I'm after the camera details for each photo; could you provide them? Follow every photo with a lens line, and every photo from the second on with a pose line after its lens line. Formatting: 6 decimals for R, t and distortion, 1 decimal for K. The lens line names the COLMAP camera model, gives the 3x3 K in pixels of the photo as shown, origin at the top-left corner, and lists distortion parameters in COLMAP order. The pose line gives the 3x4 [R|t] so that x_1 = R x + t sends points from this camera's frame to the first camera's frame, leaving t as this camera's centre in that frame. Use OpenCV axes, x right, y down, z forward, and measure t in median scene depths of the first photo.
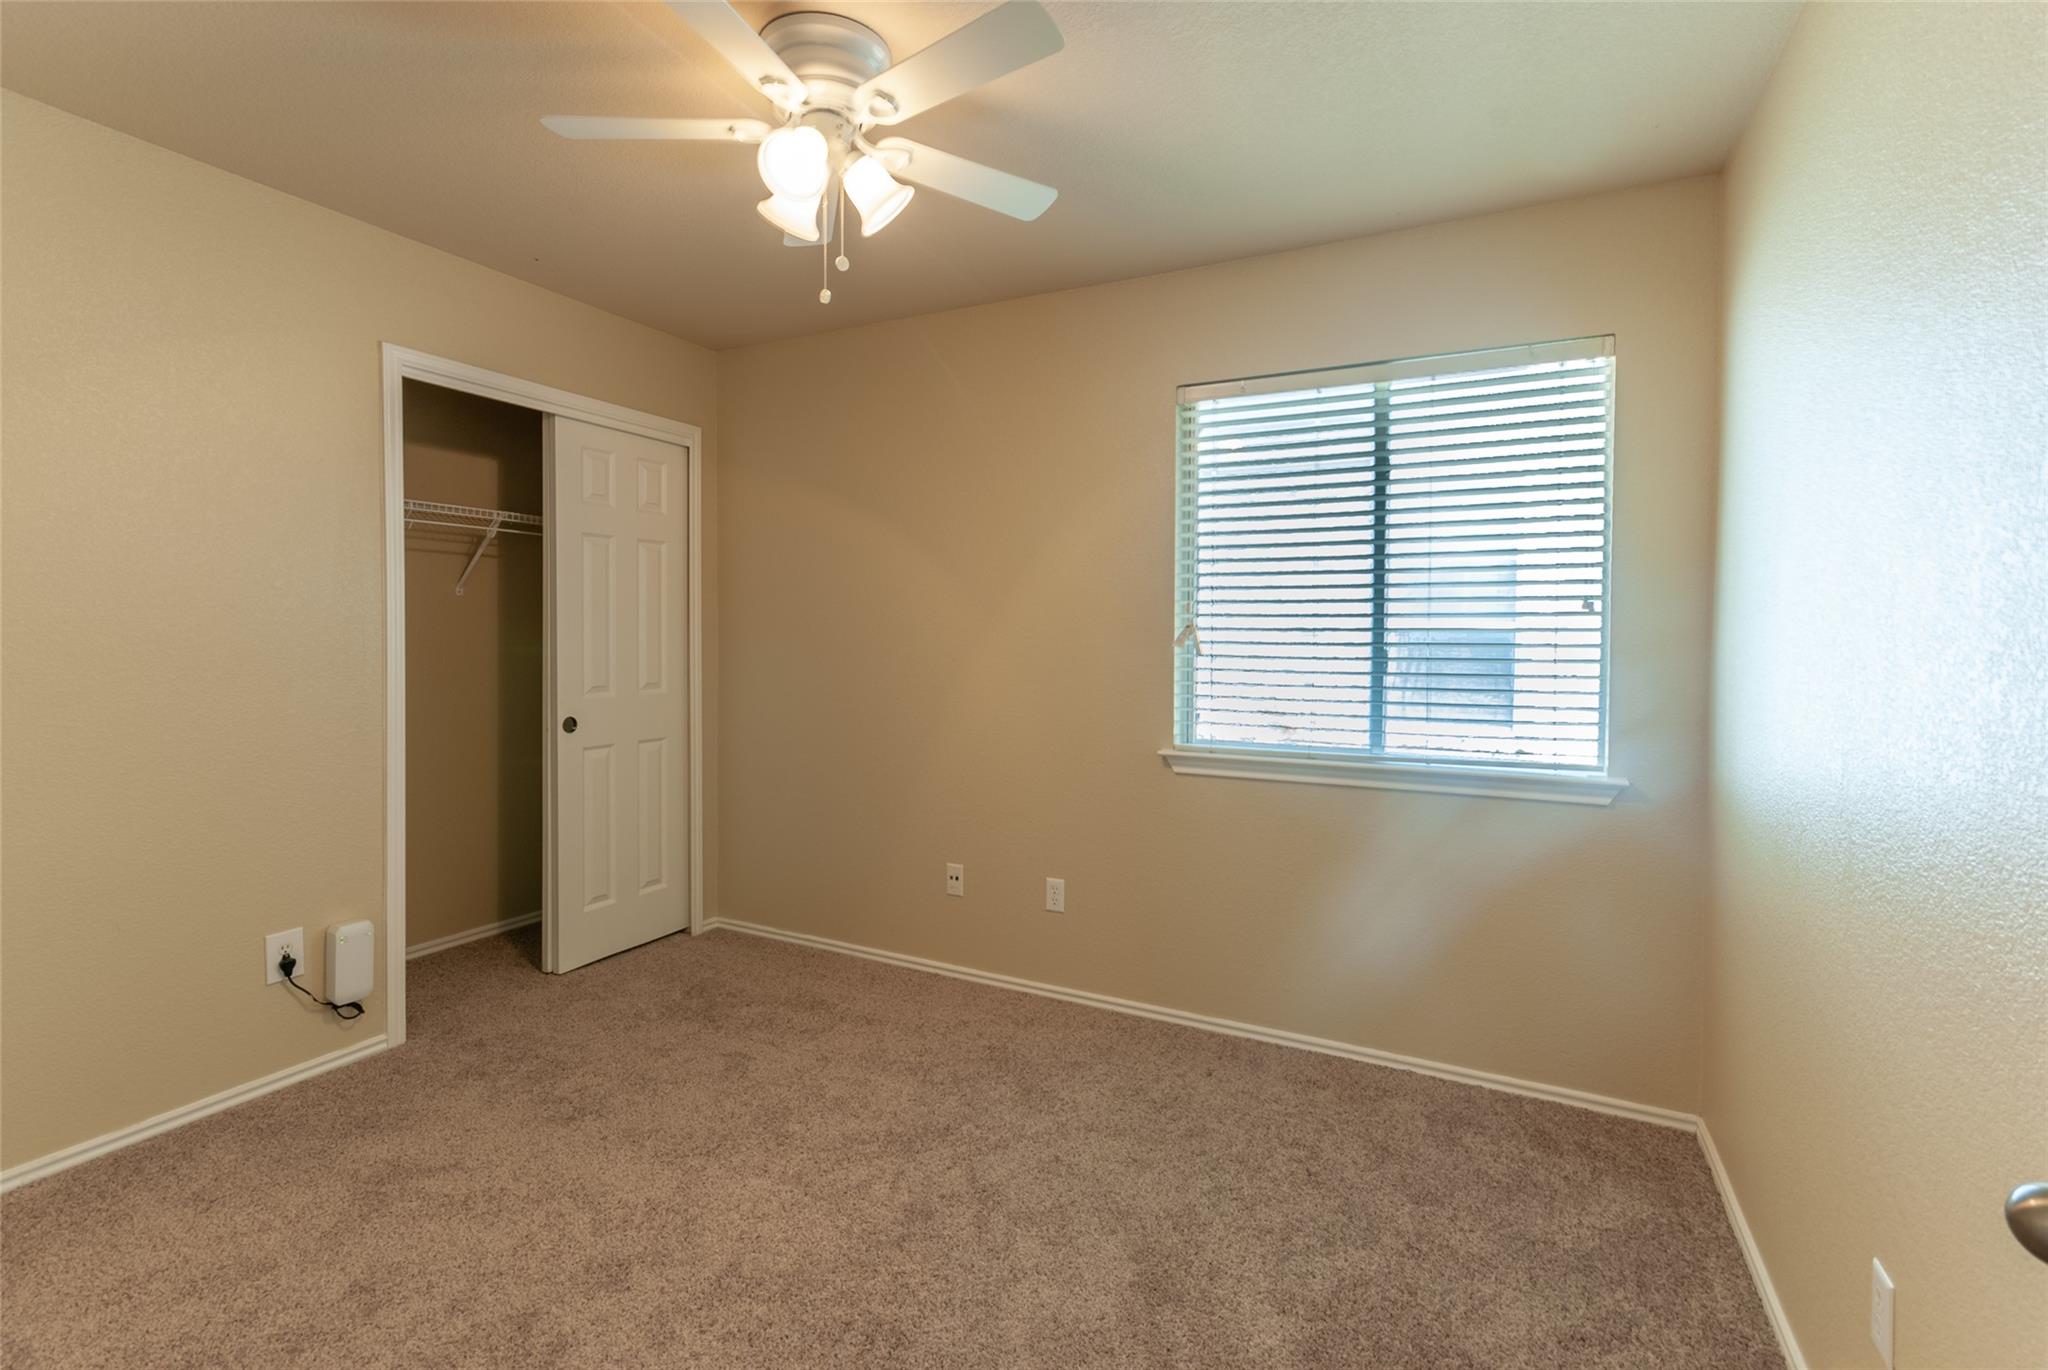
lens RADIAL K [[919.5, 0, 1022.6], [0, 919.5, 657.3], [0, 0, 1]] dist [-0.003194, 0.000574]
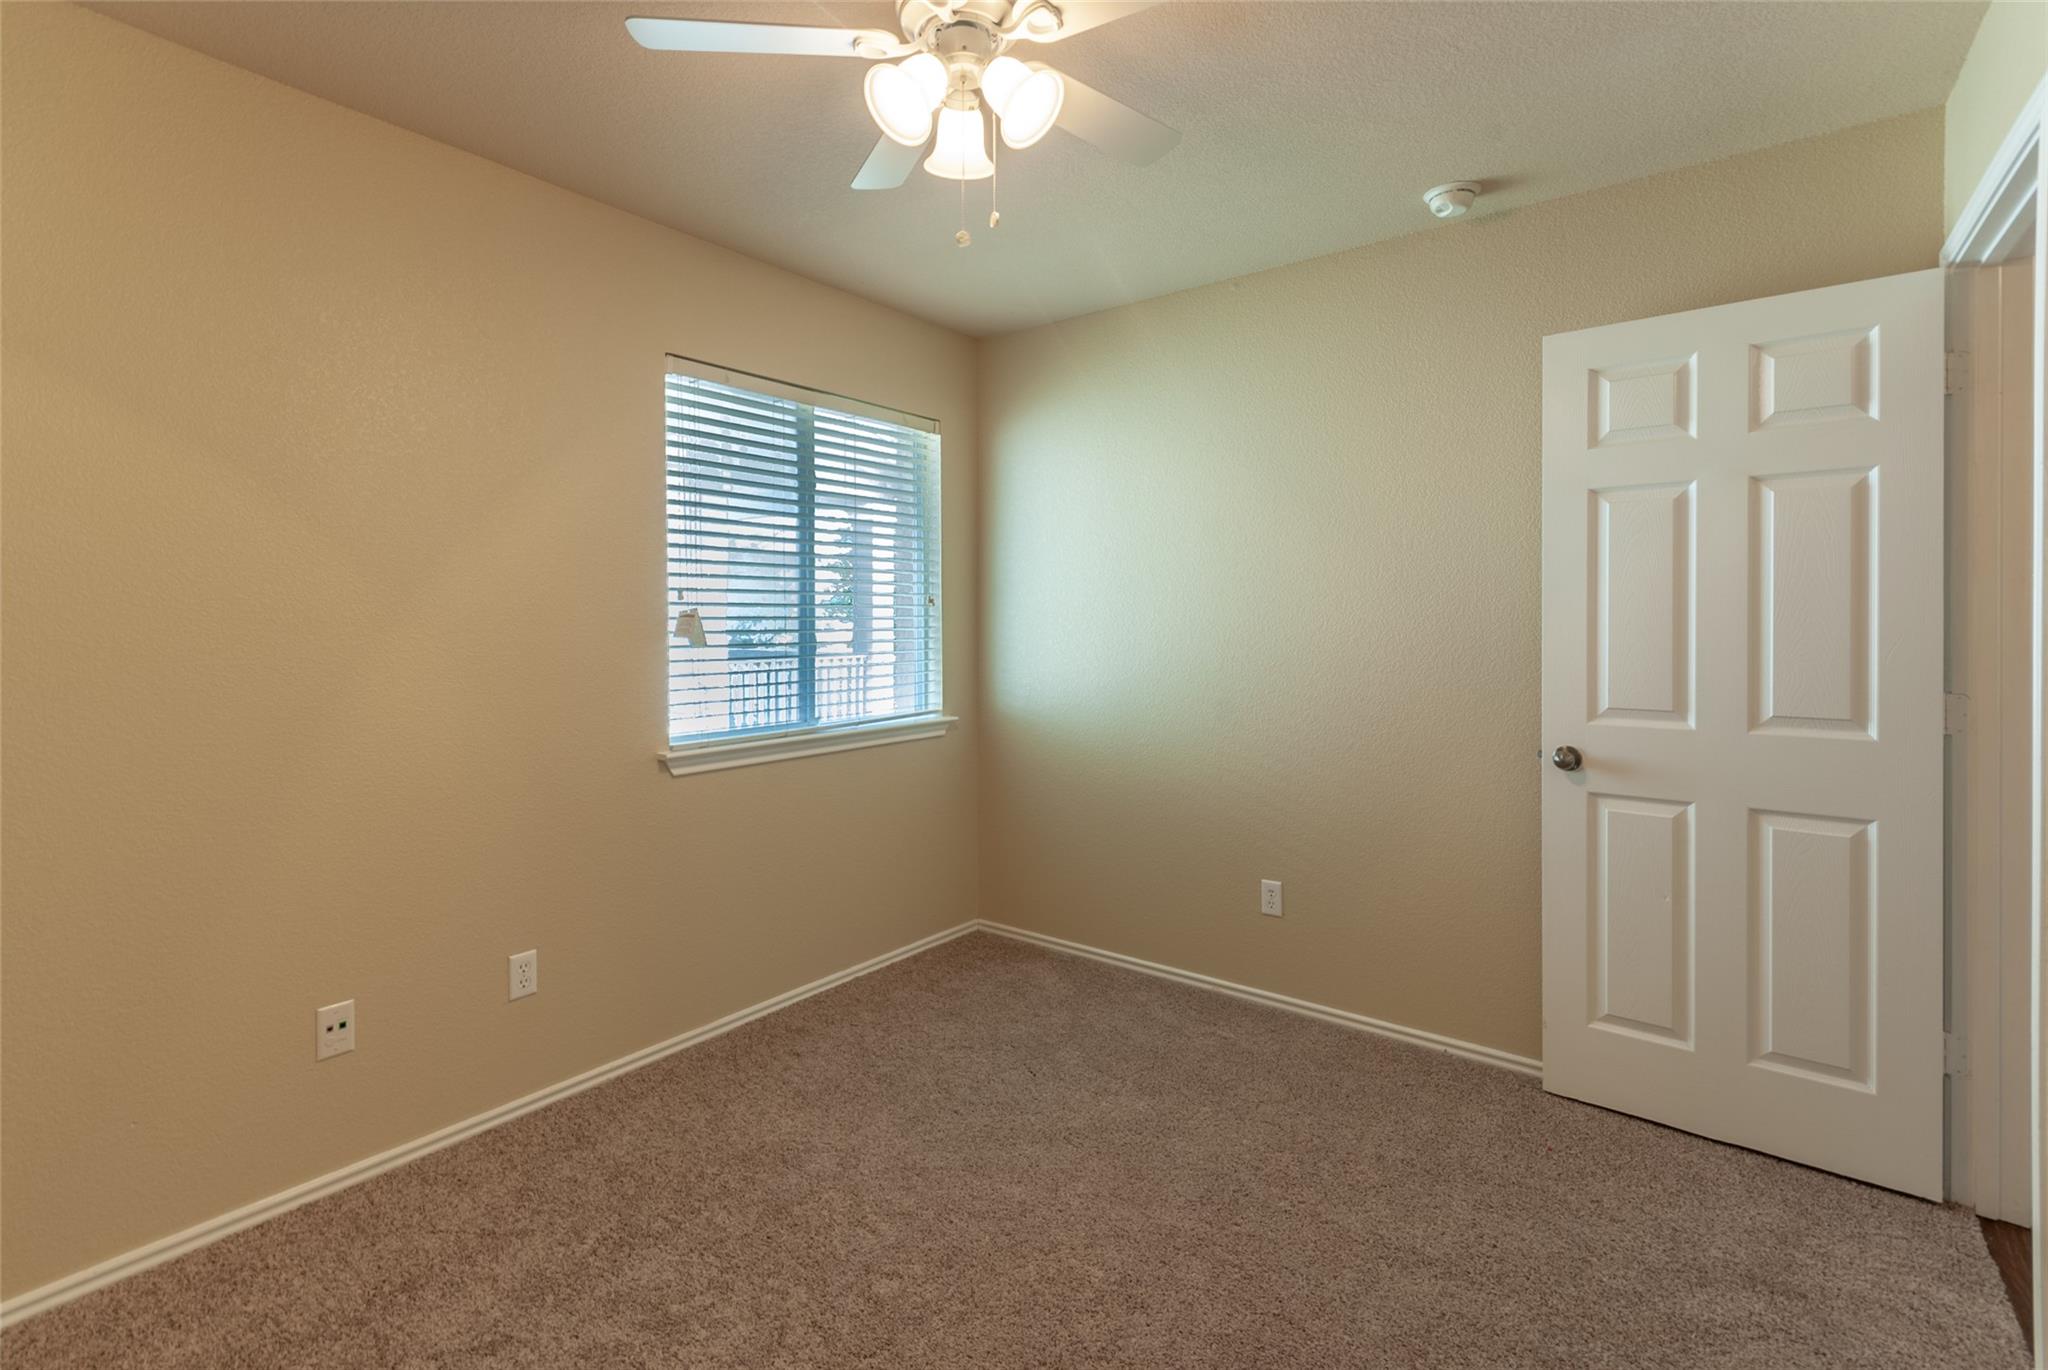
lens RADIAL K [[913.5, 0, 1013.7], [0, 913.5, 631.0], [0, 0, 1]] dist [0.002361, 0.000755]
pose [[0.180991, -0.016484, 0.983347, -0.722920], [0.020903, 0.999698, 0.012911, -0.024252], [-0.983263, 0.018218, 0.181281, 0.552915]]
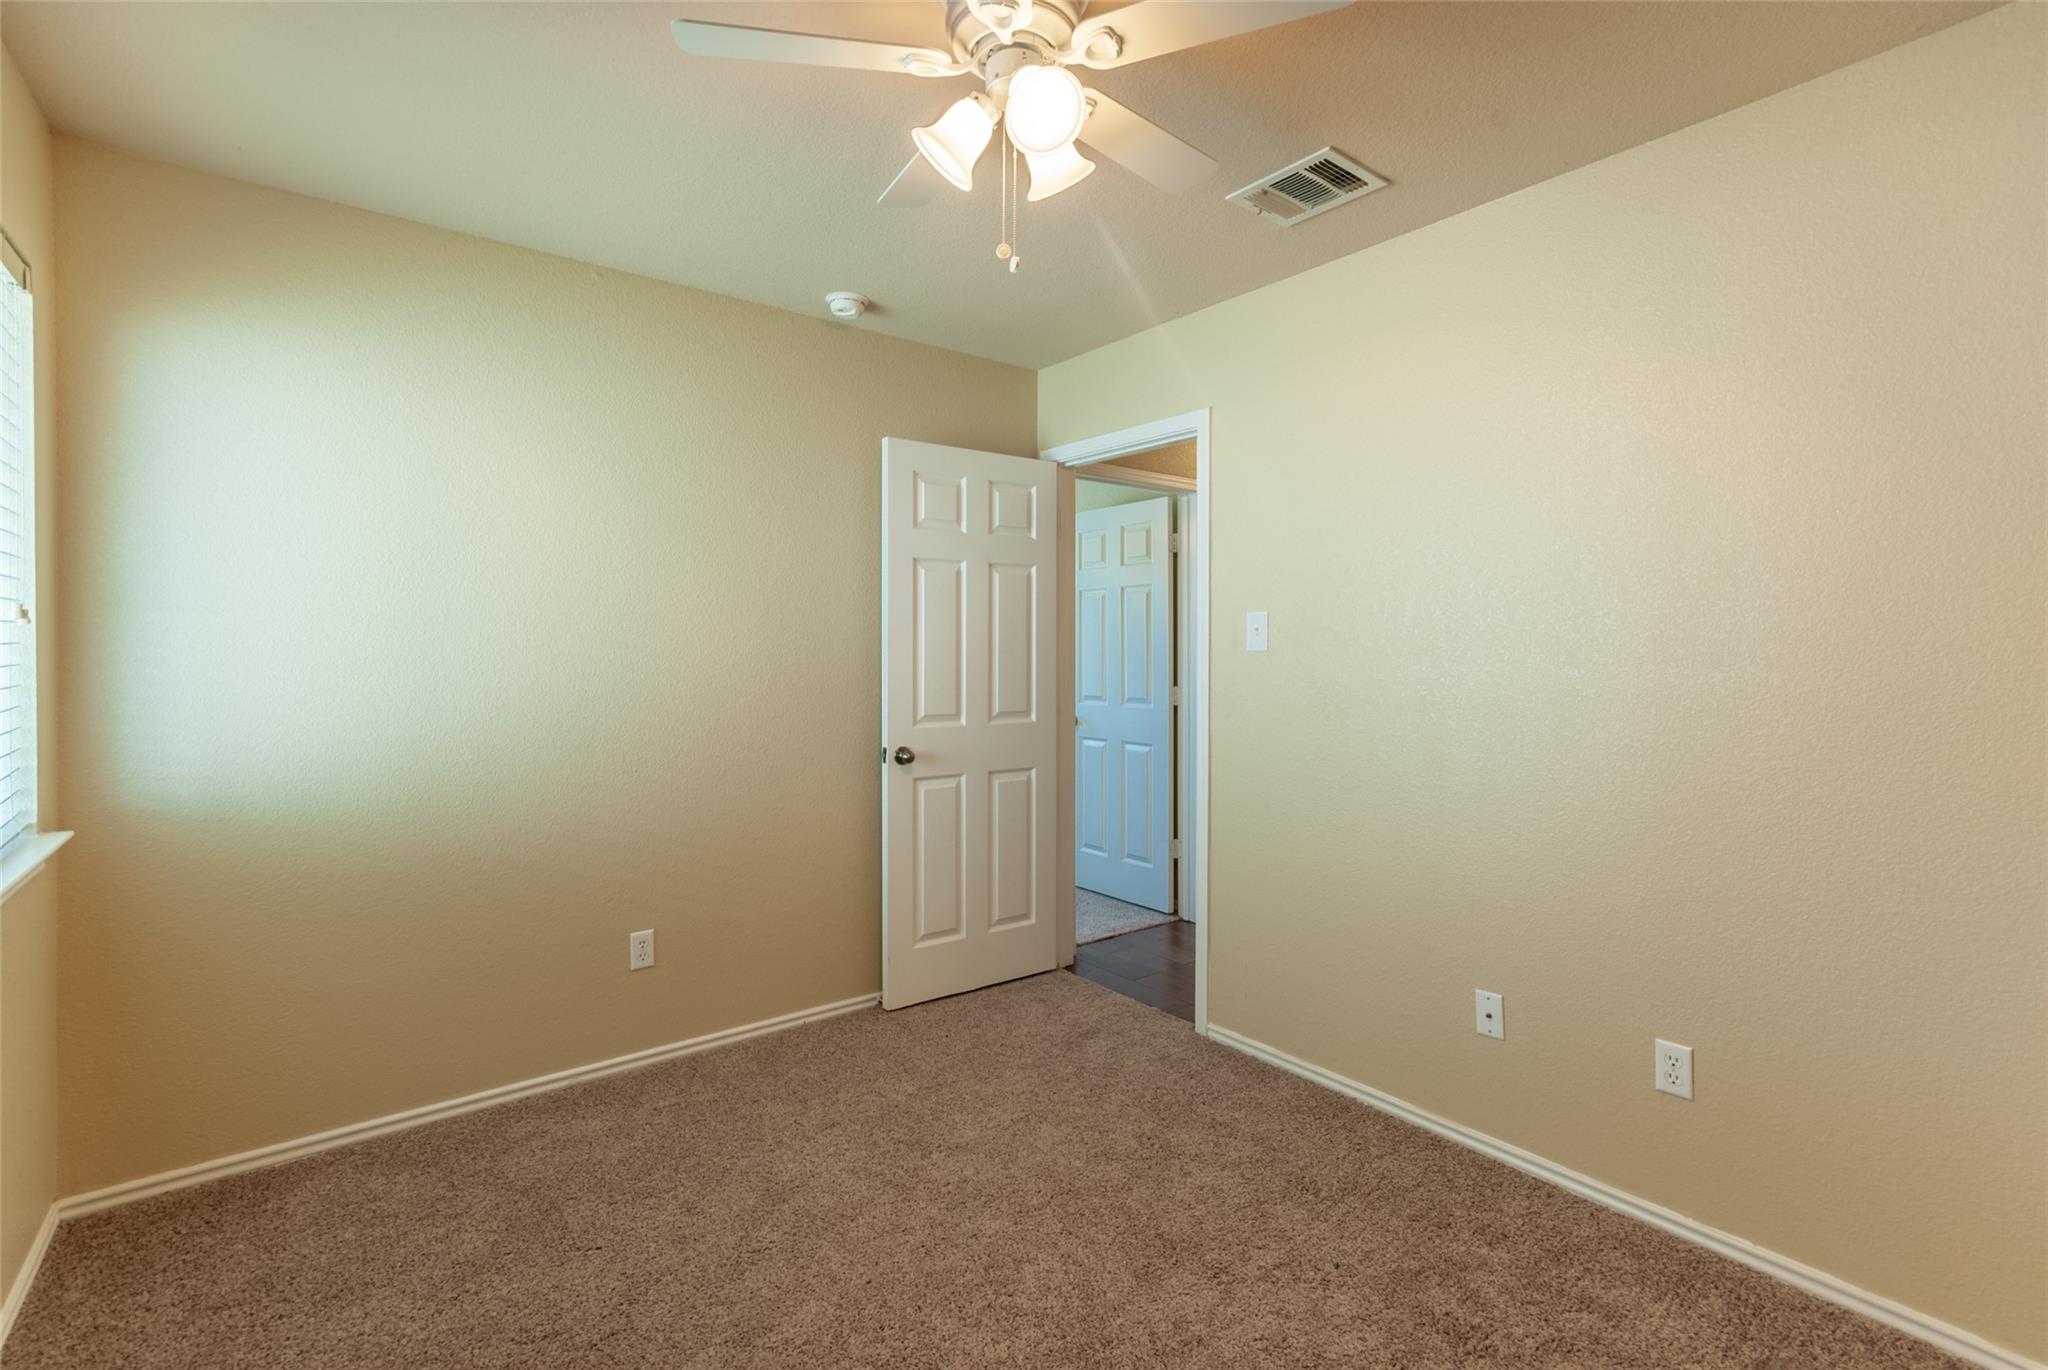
lens RADIAL K [[919.5, 0, 1022.6], [0, 919.5, 657.3], [0, 0, 1]] dist [-0.003194, 0.000574]
pose [[-0.905639, -0.014962, 0.423785, -0.400691], [-0.003496, 0.999607, 0.027819, -0.040349], [-0.424035, 0.023713, -0.905336, 1.209989]]
